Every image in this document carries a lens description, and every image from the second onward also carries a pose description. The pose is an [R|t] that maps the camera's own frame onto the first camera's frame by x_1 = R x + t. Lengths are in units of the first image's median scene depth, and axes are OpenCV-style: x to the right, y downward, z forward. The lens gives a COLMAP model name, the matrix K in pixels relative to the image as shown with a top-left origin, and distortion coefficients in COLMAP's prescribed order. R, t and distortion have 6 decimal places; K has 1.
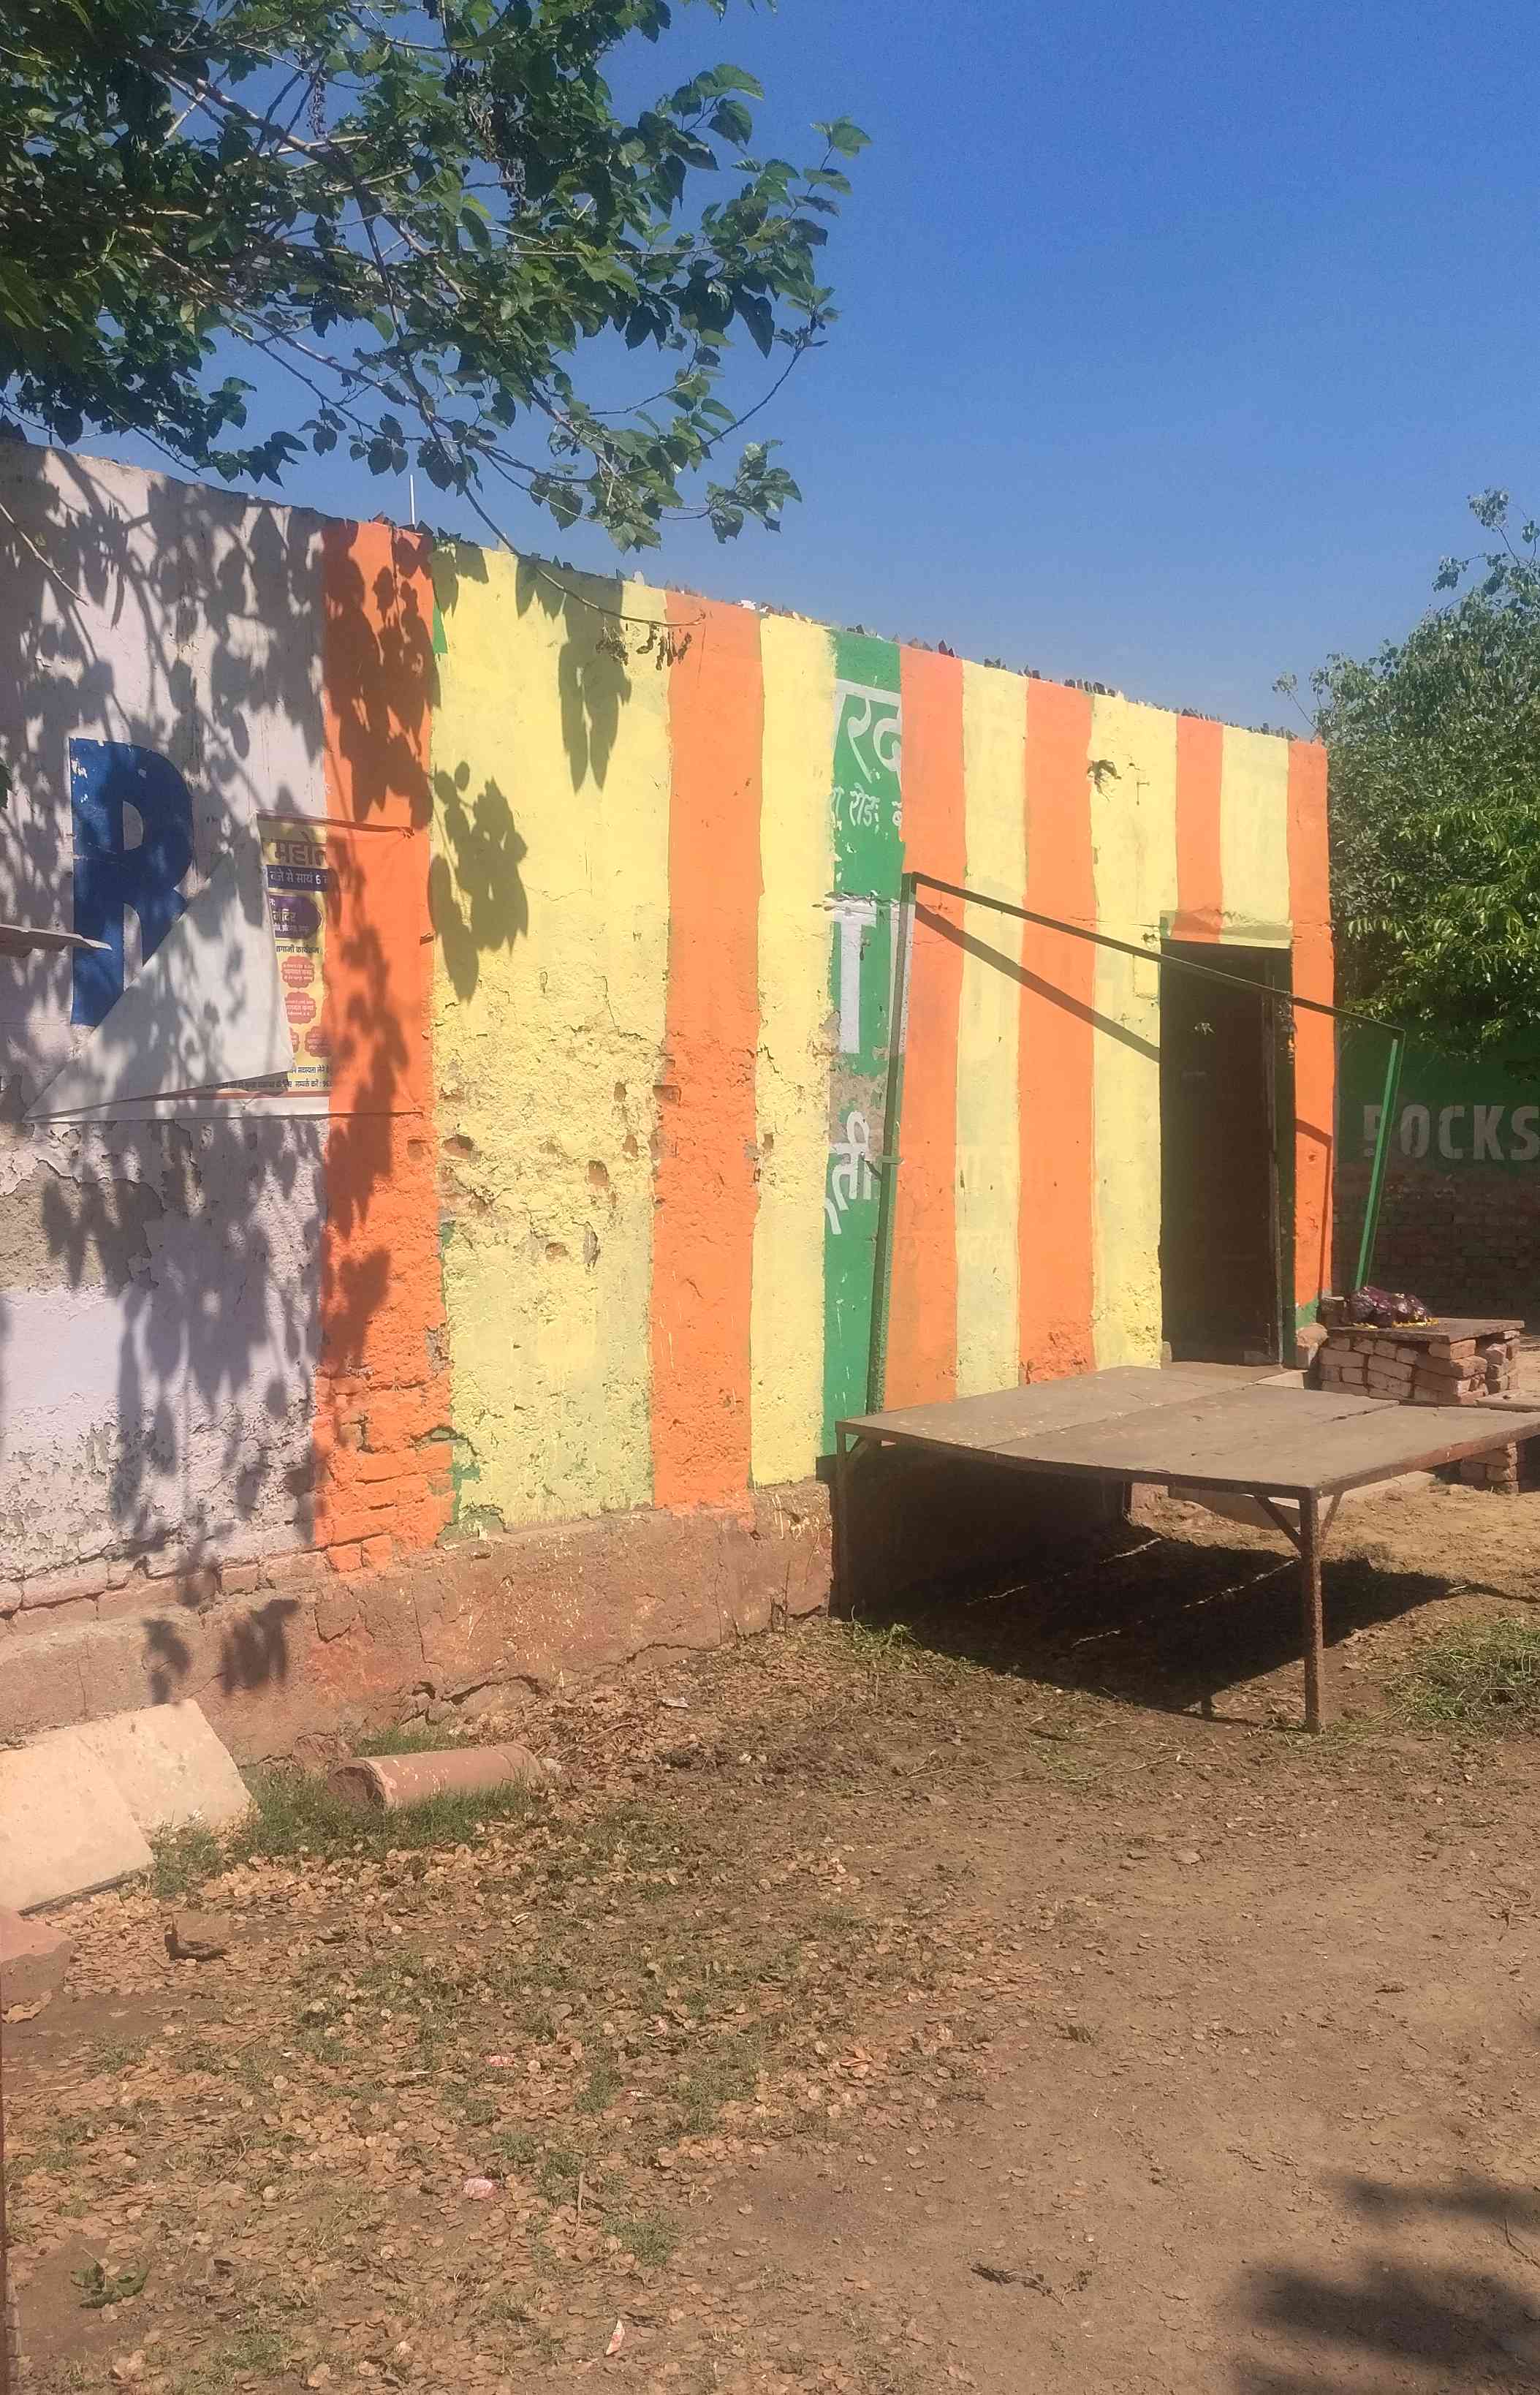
lens RADIAL K [[1742.4, 0, 765.4], [0, 1742.4, 1185.5], [0, 0, 1]] dist [-0.008695, -0.018659]
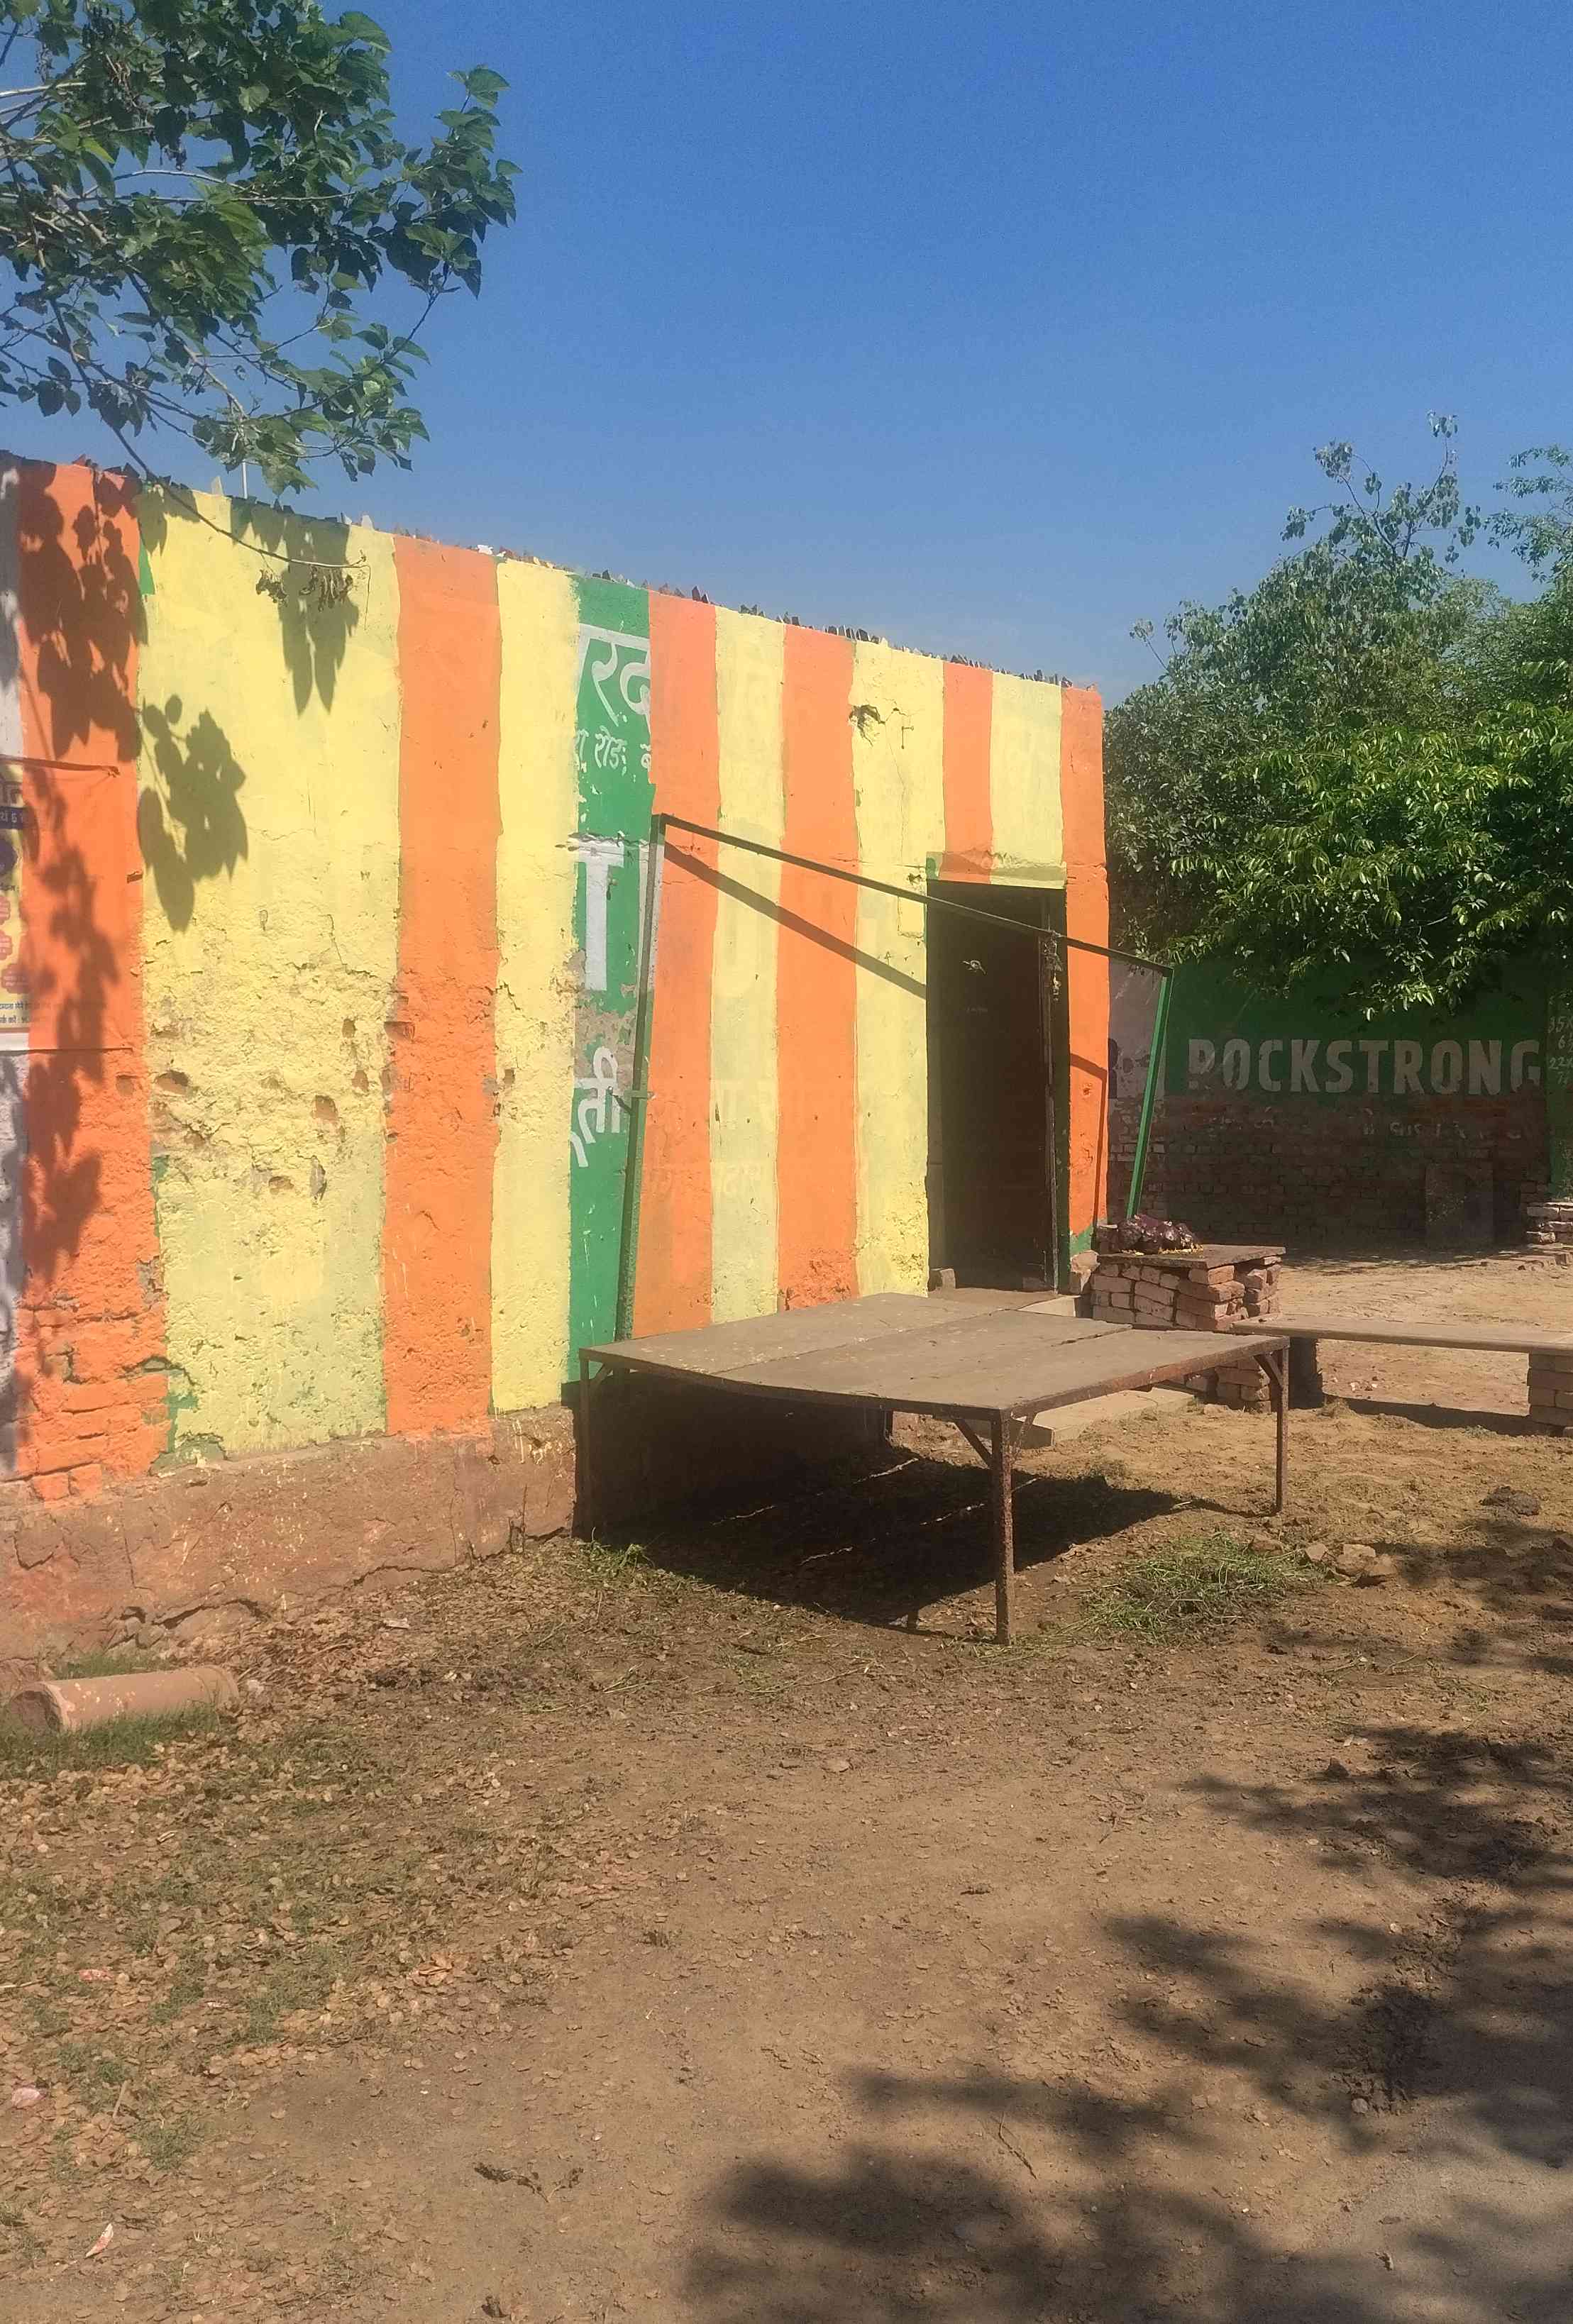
lens RADIAL K [[1692.4, 0, 805.5], [0, 1692.4, 1150.8], [0, 0, 1]] dist [0.012205, -0.042830]
pose [[0.999138, -0.002170, 0.041449, 0.148561], [0.001308, 0.999782, 0.020822, -0.002256], [-0.041485, -0.020750, 0.998924, -0.003487]]
